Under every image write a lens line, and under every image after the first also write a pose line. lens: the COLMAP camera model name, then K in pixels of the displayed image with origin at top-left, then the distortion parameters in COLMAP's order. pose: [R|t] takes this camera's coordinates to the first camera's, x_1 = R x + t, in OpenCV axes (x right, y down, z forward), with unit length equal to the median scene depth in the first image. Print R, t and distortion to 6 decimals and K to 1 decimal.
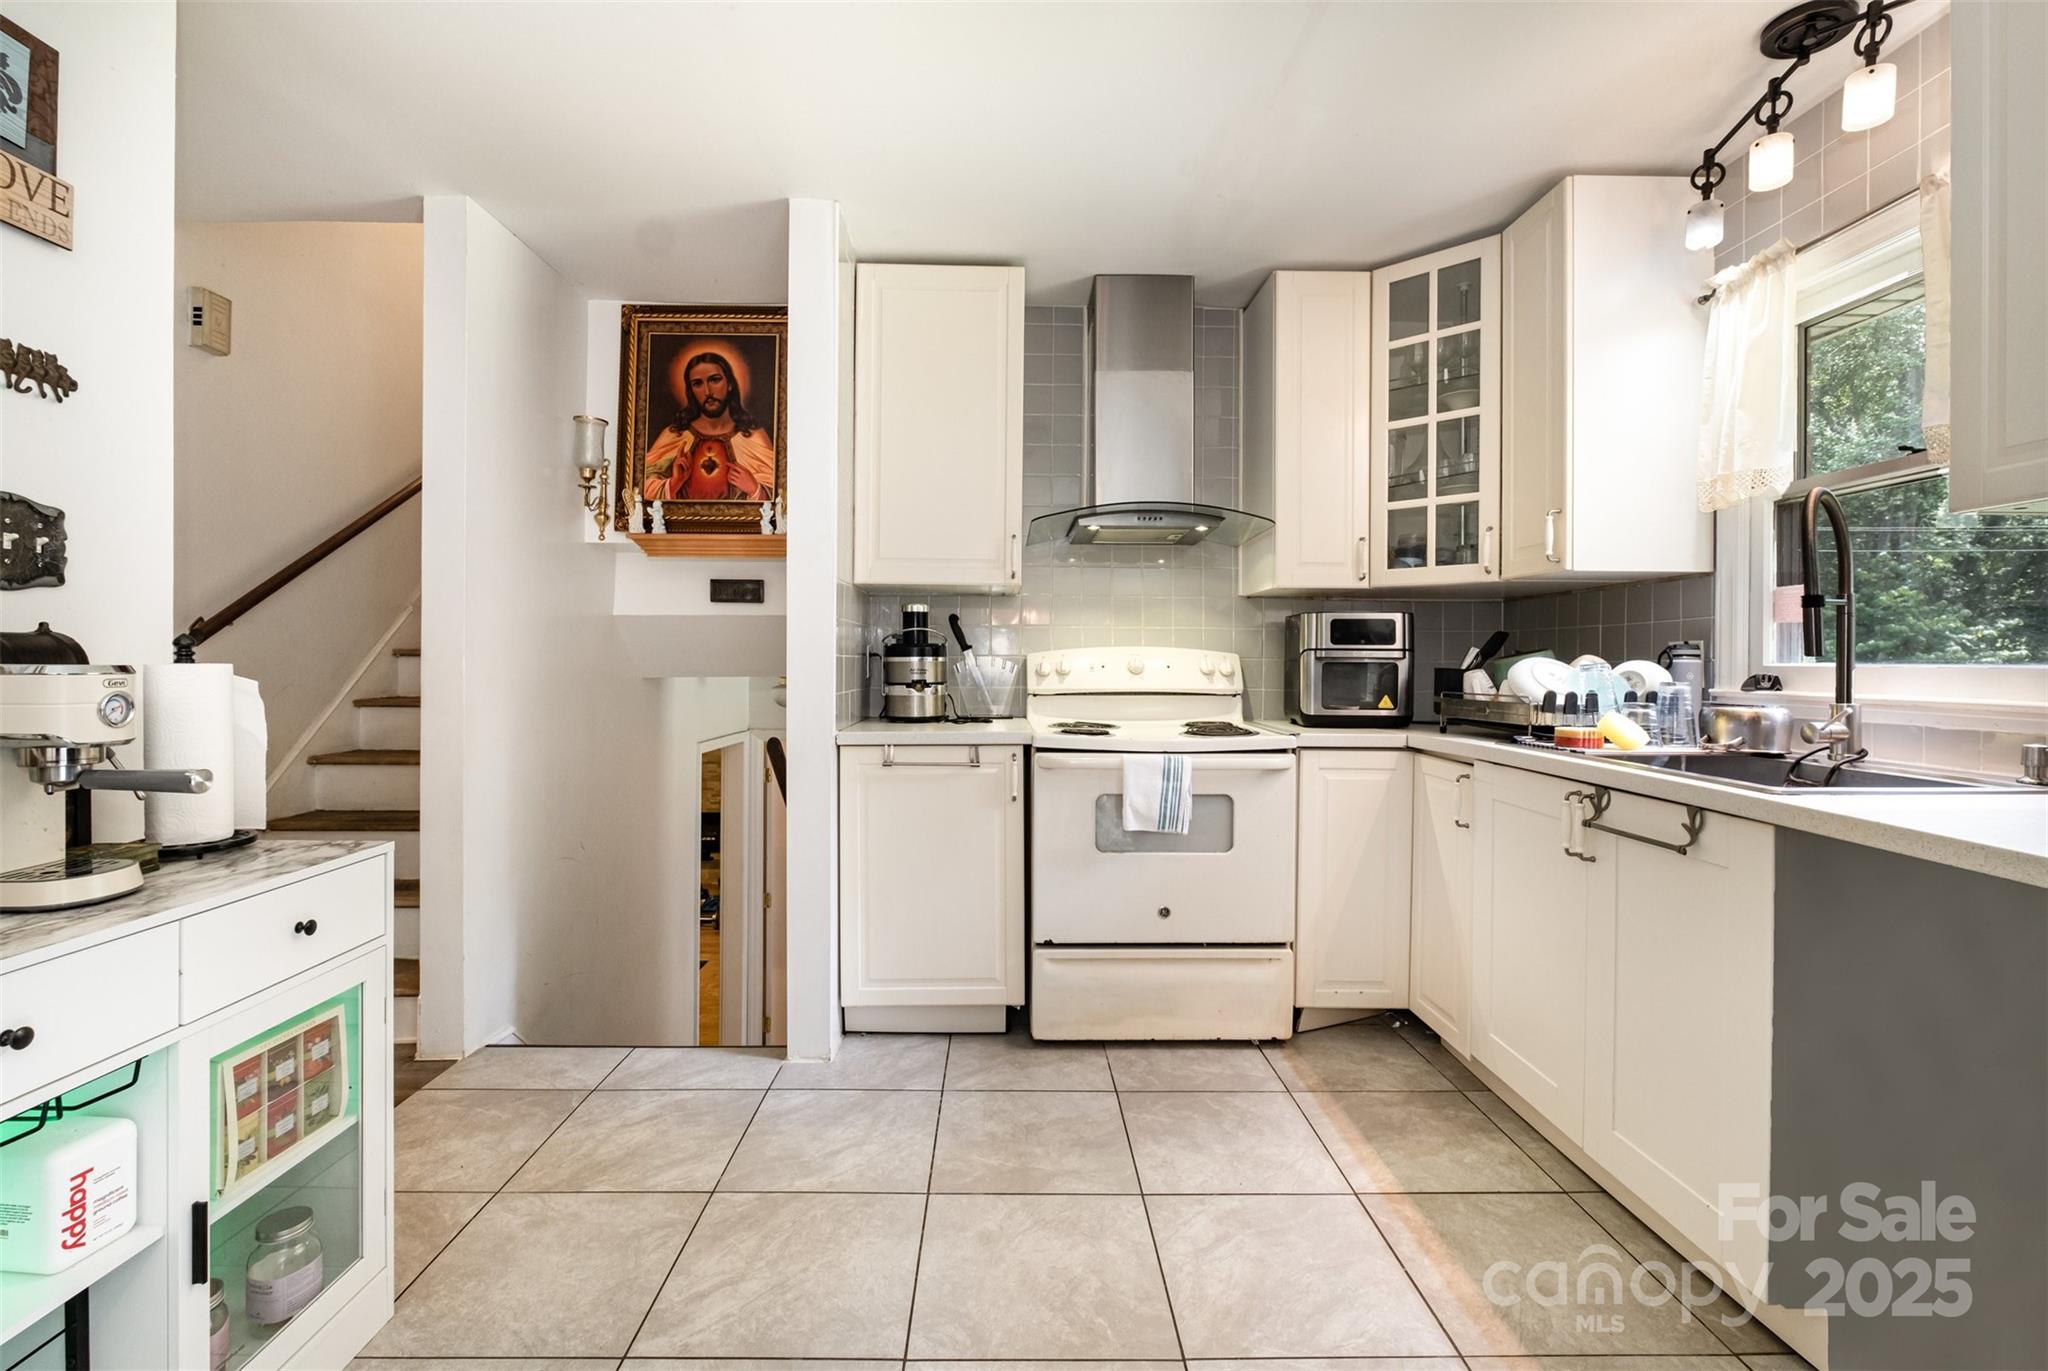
lens RADIAL K [[922.0, 0, 1002.0], [0, 922.0, 662.8], [0, 0, 1]] dist [-0.002635, 0.000517]
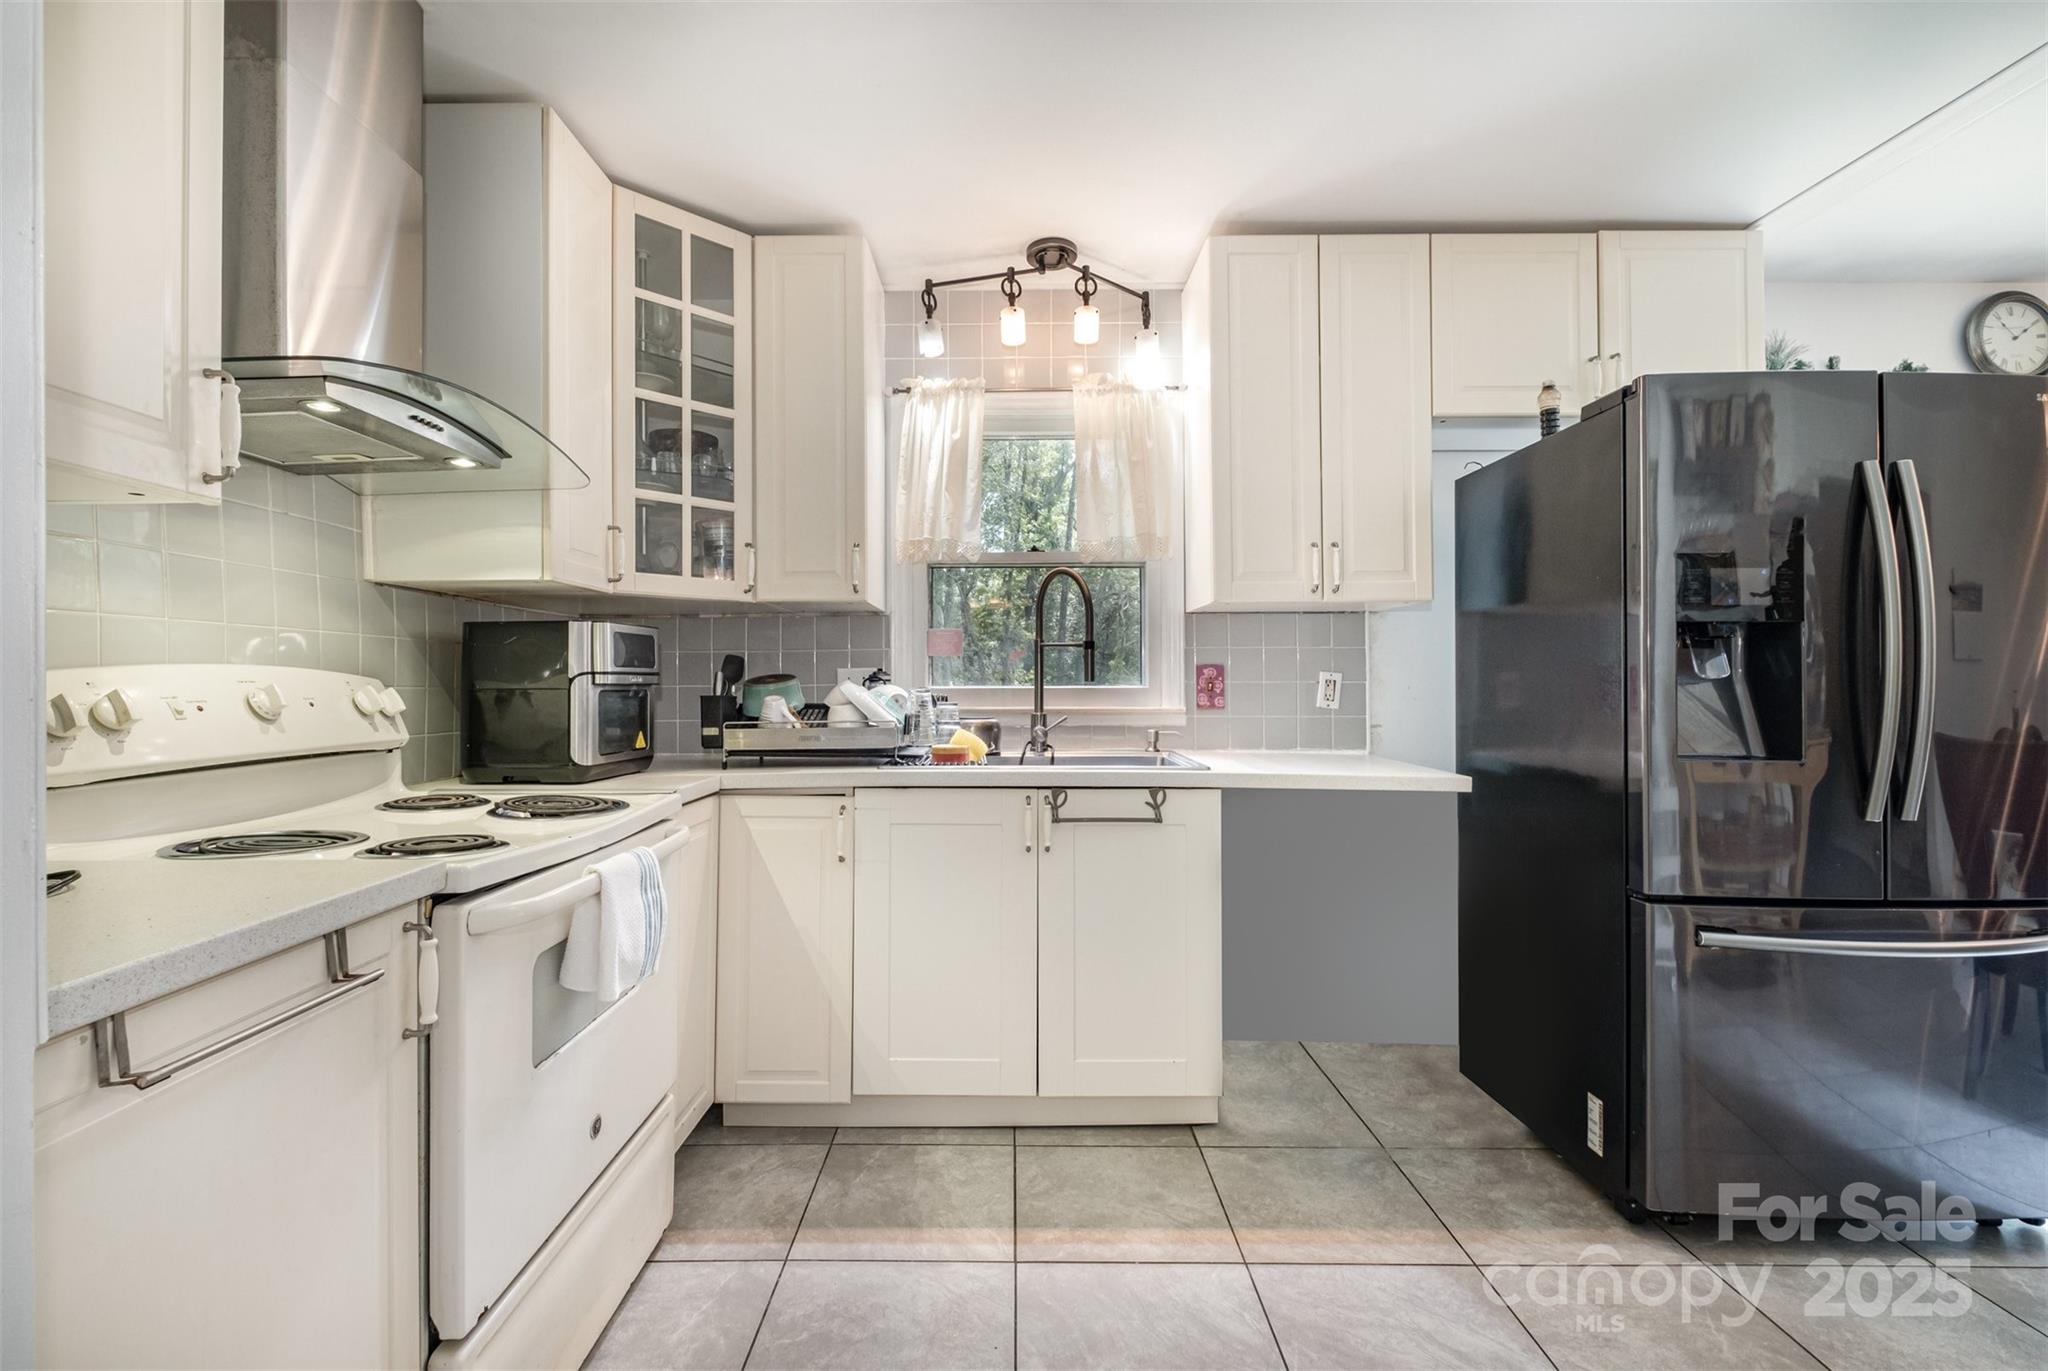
lens RADIAL K [[922.0, 0, 1004.2], [0, 922.0, 671.9], [0, 0, 1]] dist [-0.002635, 0.000517]
pose [[0.001371, 0.006543, 0.999978, -0.406935], [0.006853, 0.999955, -0.006552, -0.009300], [-0.999976, 0.006861, 0.001327, 0.745533]]
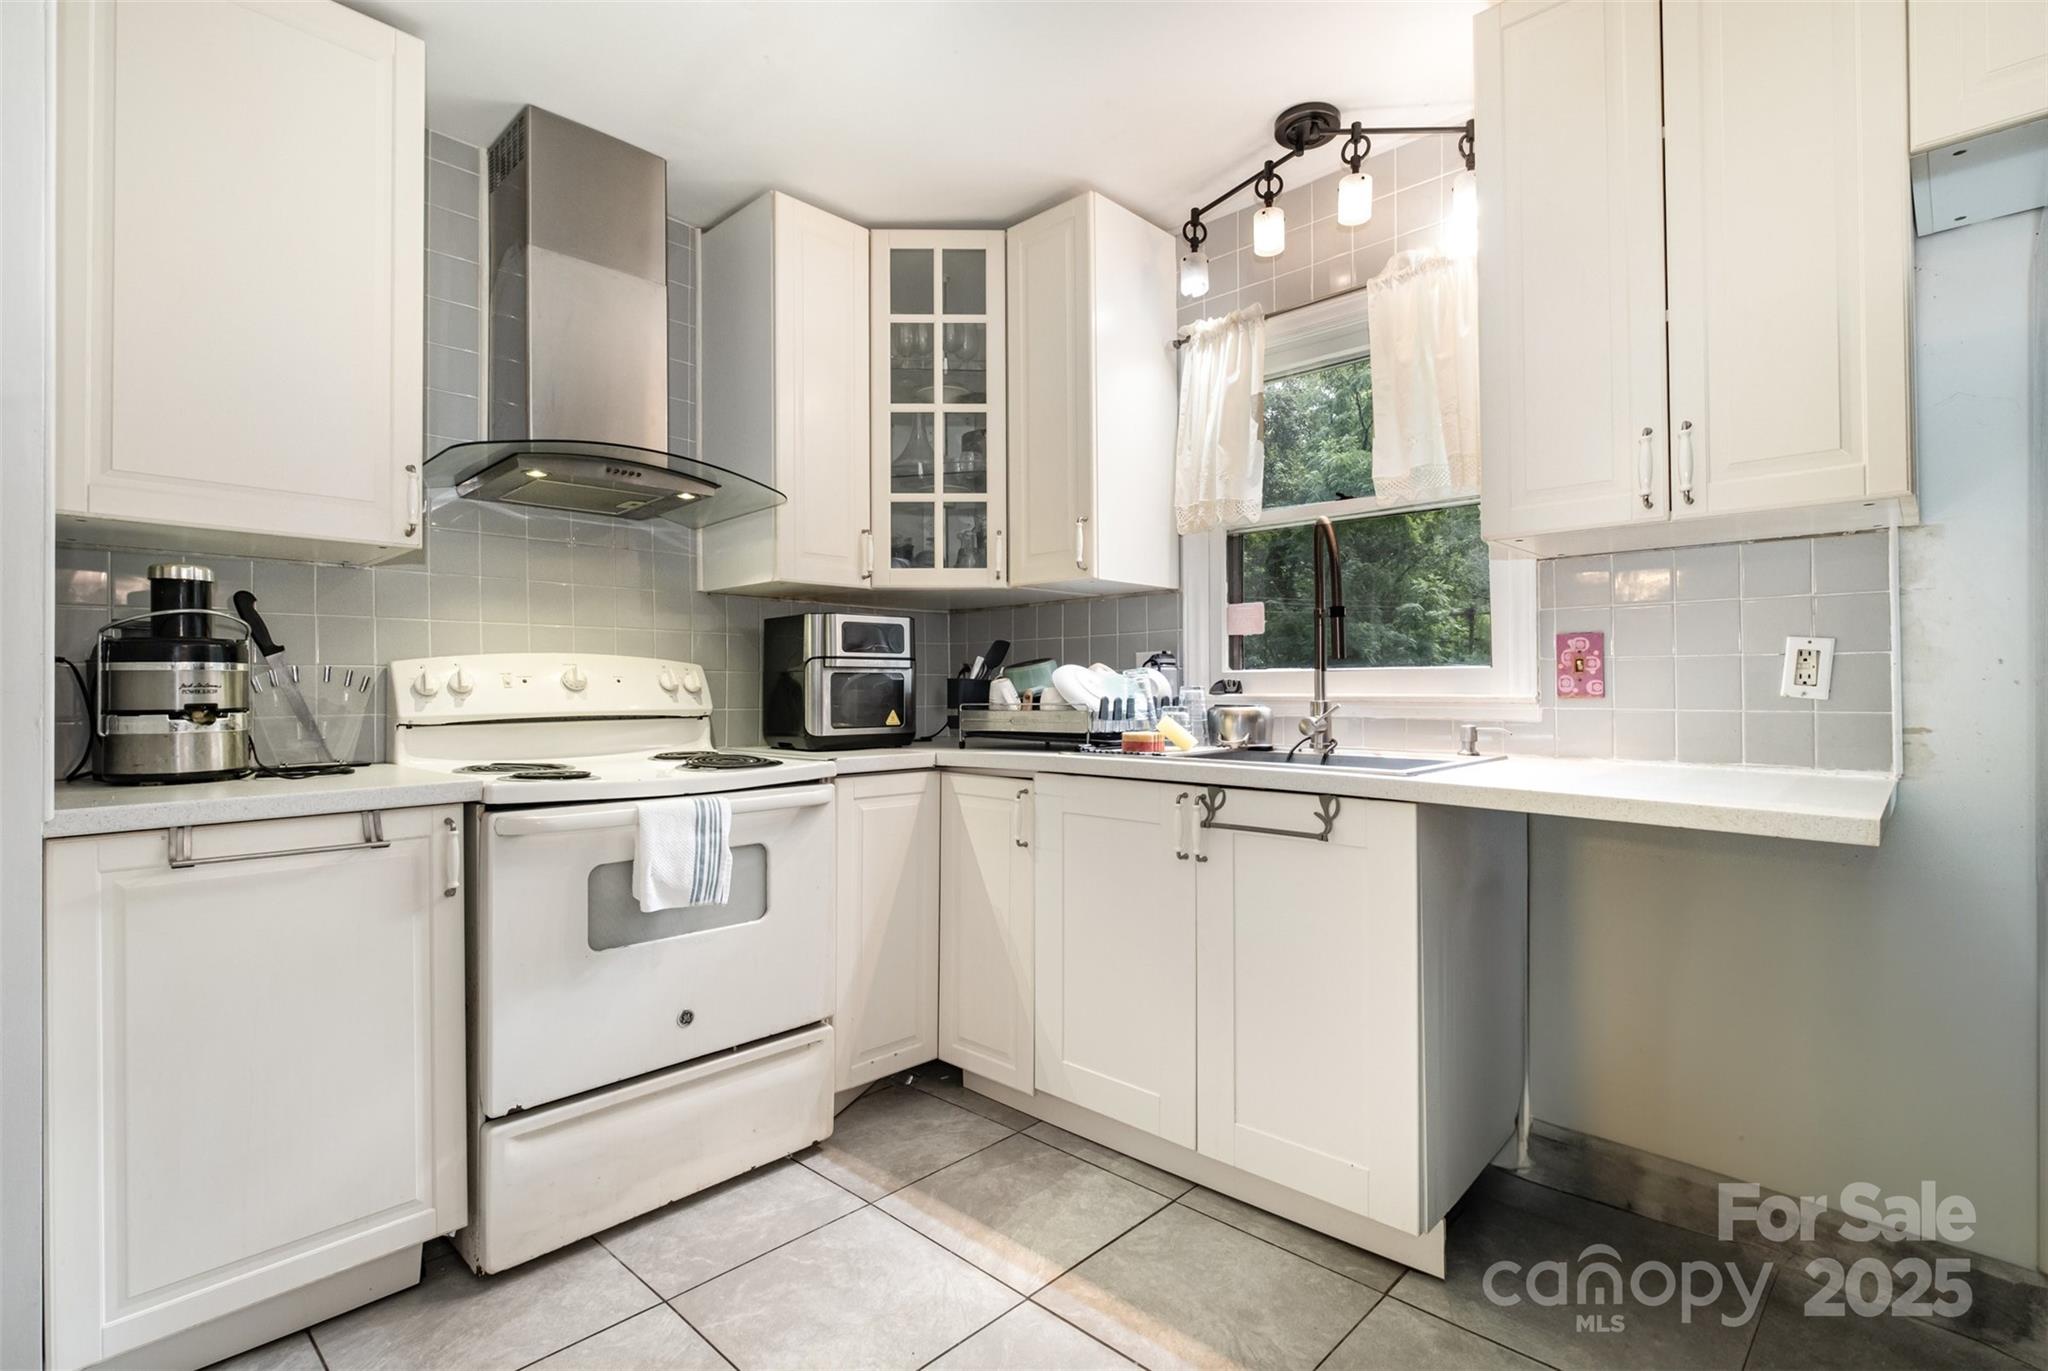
lens RADIAL K [[985.8, 0, 1012.0], [0, 985.8, 676.7], [0, 0, 1]] dist [0.004082, 0.001291]
pose [[0.696364, 0.000661, 0.717688, -0.200711], [0.010664, 0.999880, -0.011268, 0.016244], [-0.717609, 0.015500, 0.696274, 0.278990]]
